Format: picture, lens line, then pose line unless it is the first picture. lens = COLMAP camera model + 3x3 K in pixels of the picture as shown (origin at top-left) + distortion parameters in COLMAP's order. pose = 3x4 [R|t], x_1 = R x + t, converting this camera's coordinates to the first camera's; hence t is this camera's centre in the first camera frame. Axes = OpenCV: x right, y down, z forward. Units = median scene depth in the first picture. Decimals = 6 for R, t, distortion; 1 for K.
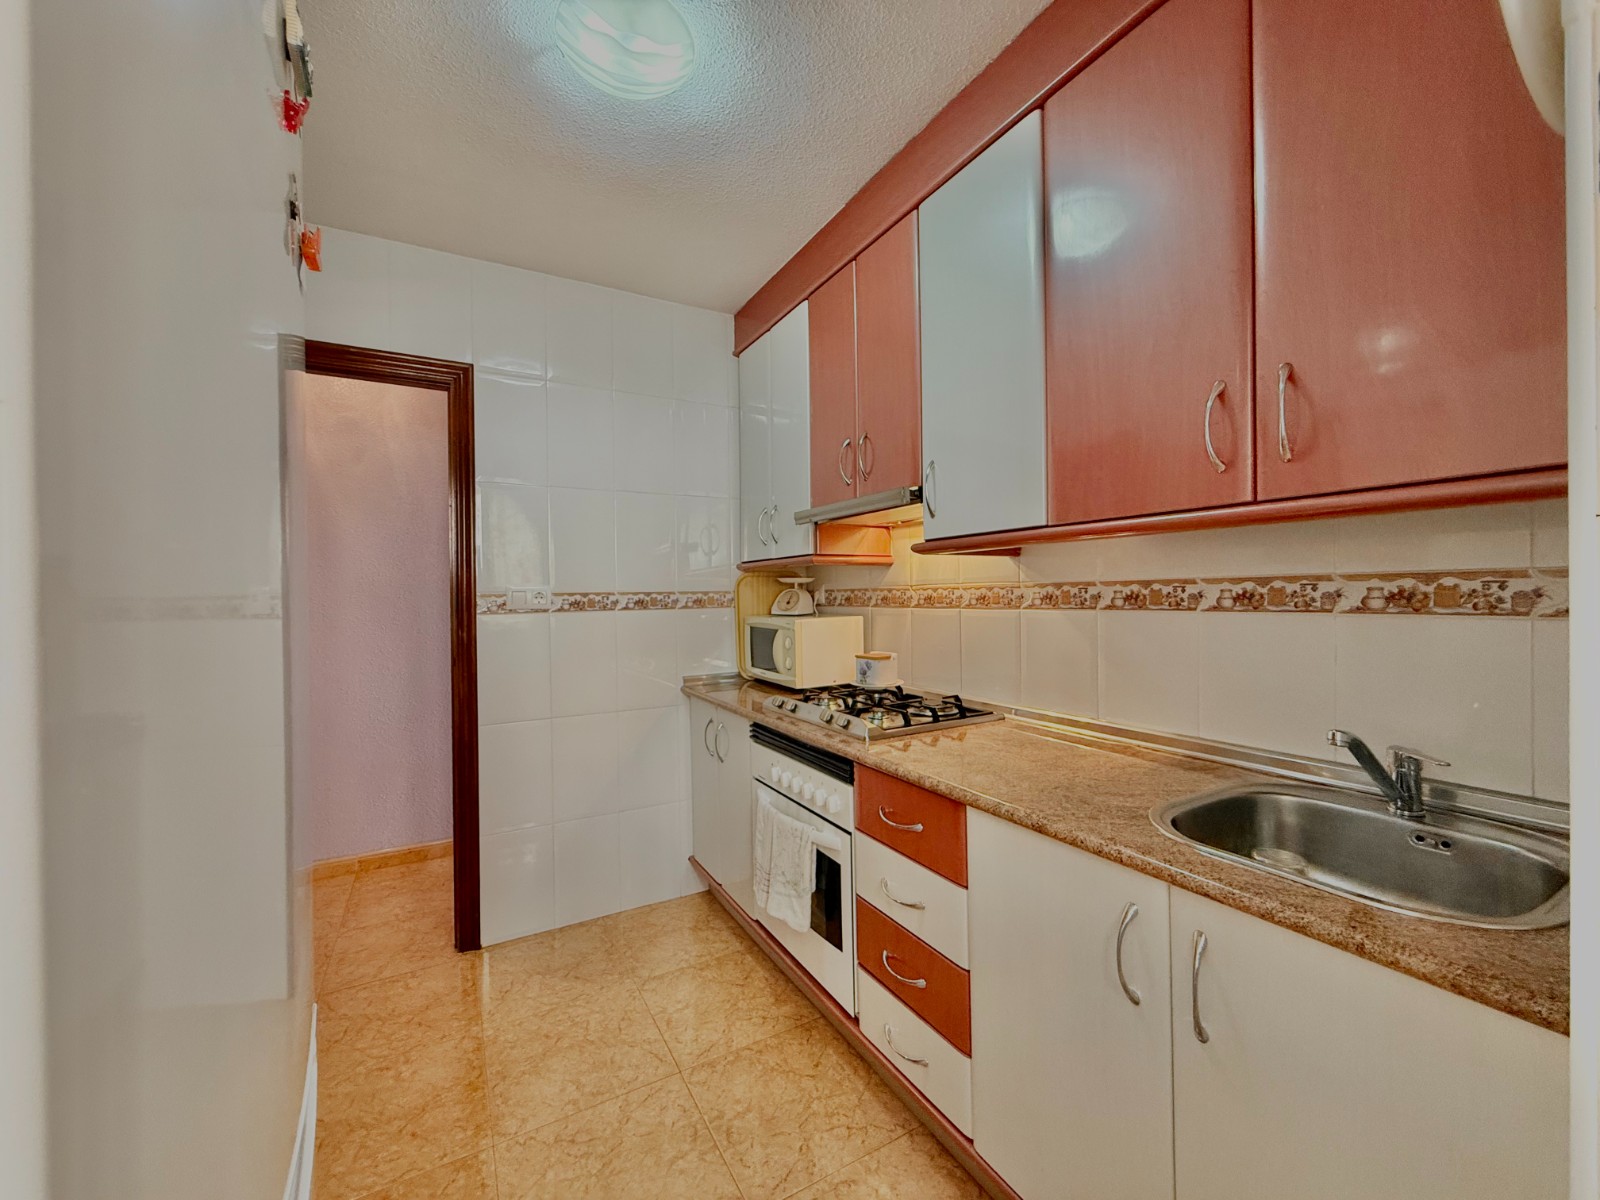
lens RADIAL K [[637.0, 0, 791.2], [0, 637.0, 599.1], [0, 0, 1]] dist [-0.001264, 0.000056]
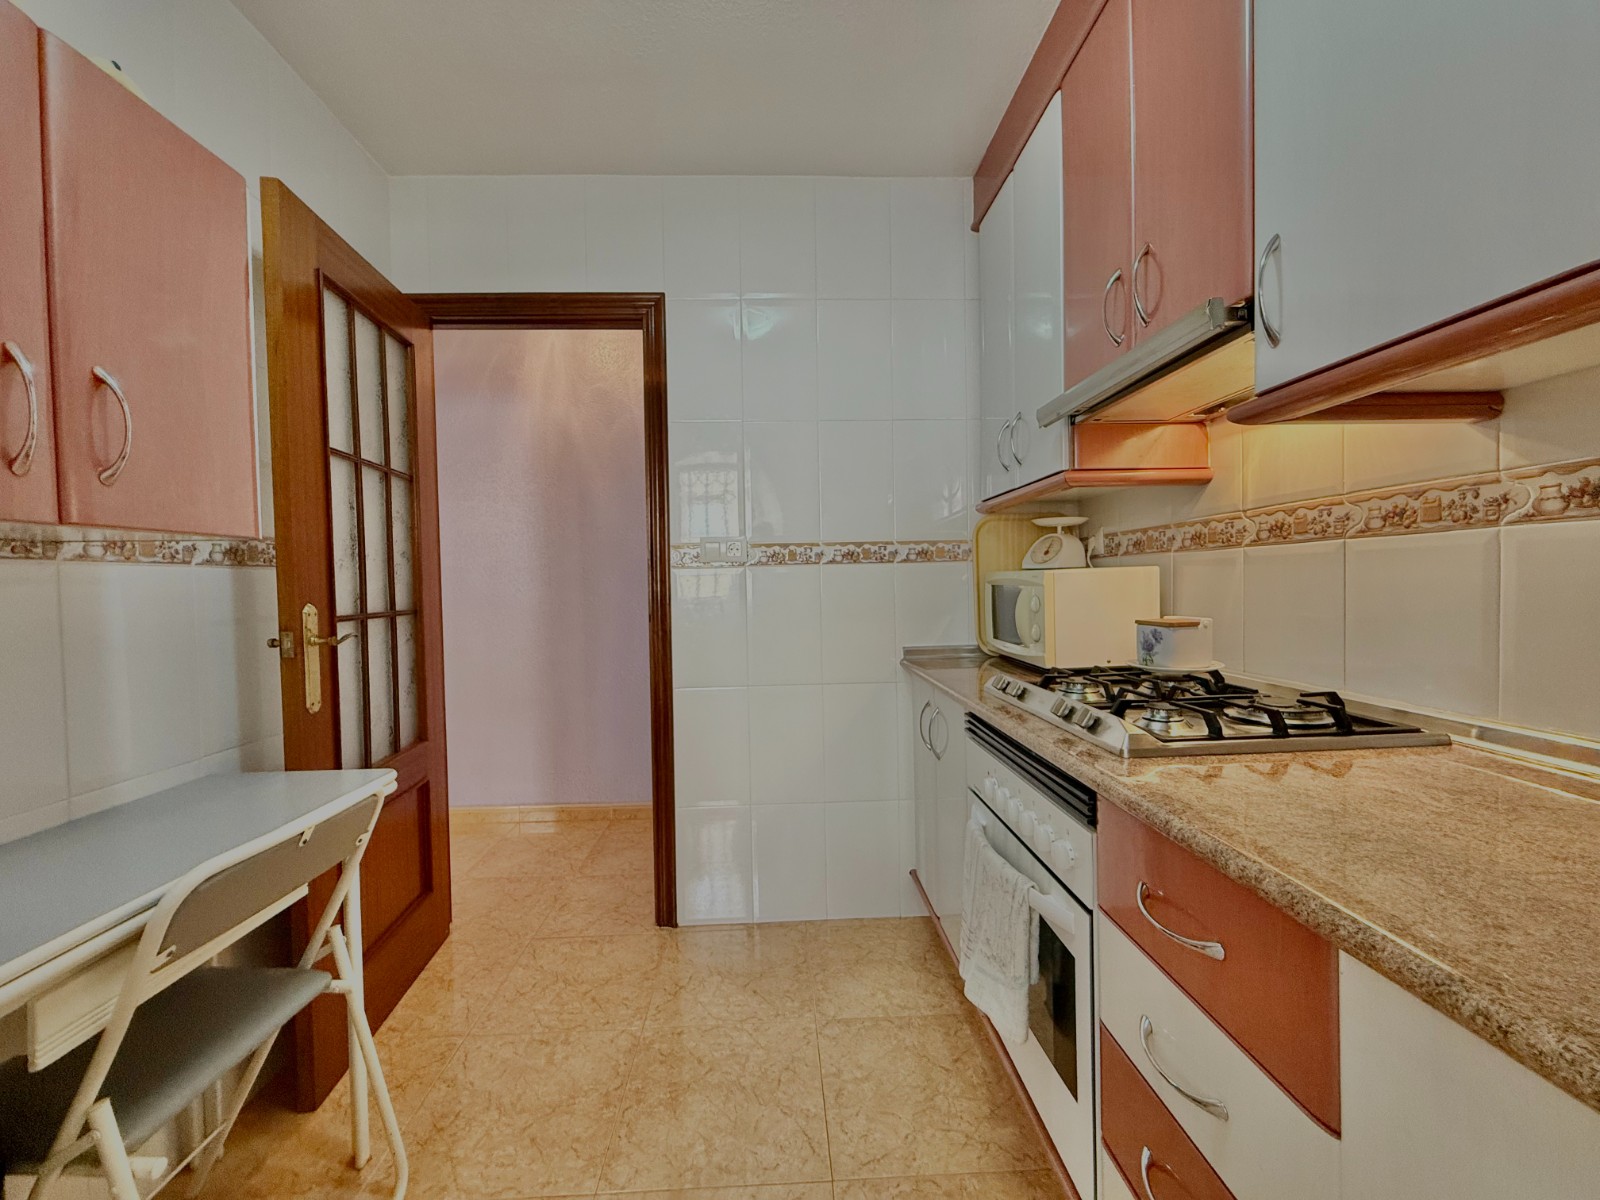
lens RADIAL K [[637.0, 0, 791.2], [0, 637.0, 599.1], [0, 0, 1]] dist [-0.001264, 0.000056]
pose [[0.892335, 0.007448, -0.451313, 0.086908], [0.004471, 0.999669, 0.025338, 0.052857], [0.451352, -0.024628, 0.892006, 0.290134]]
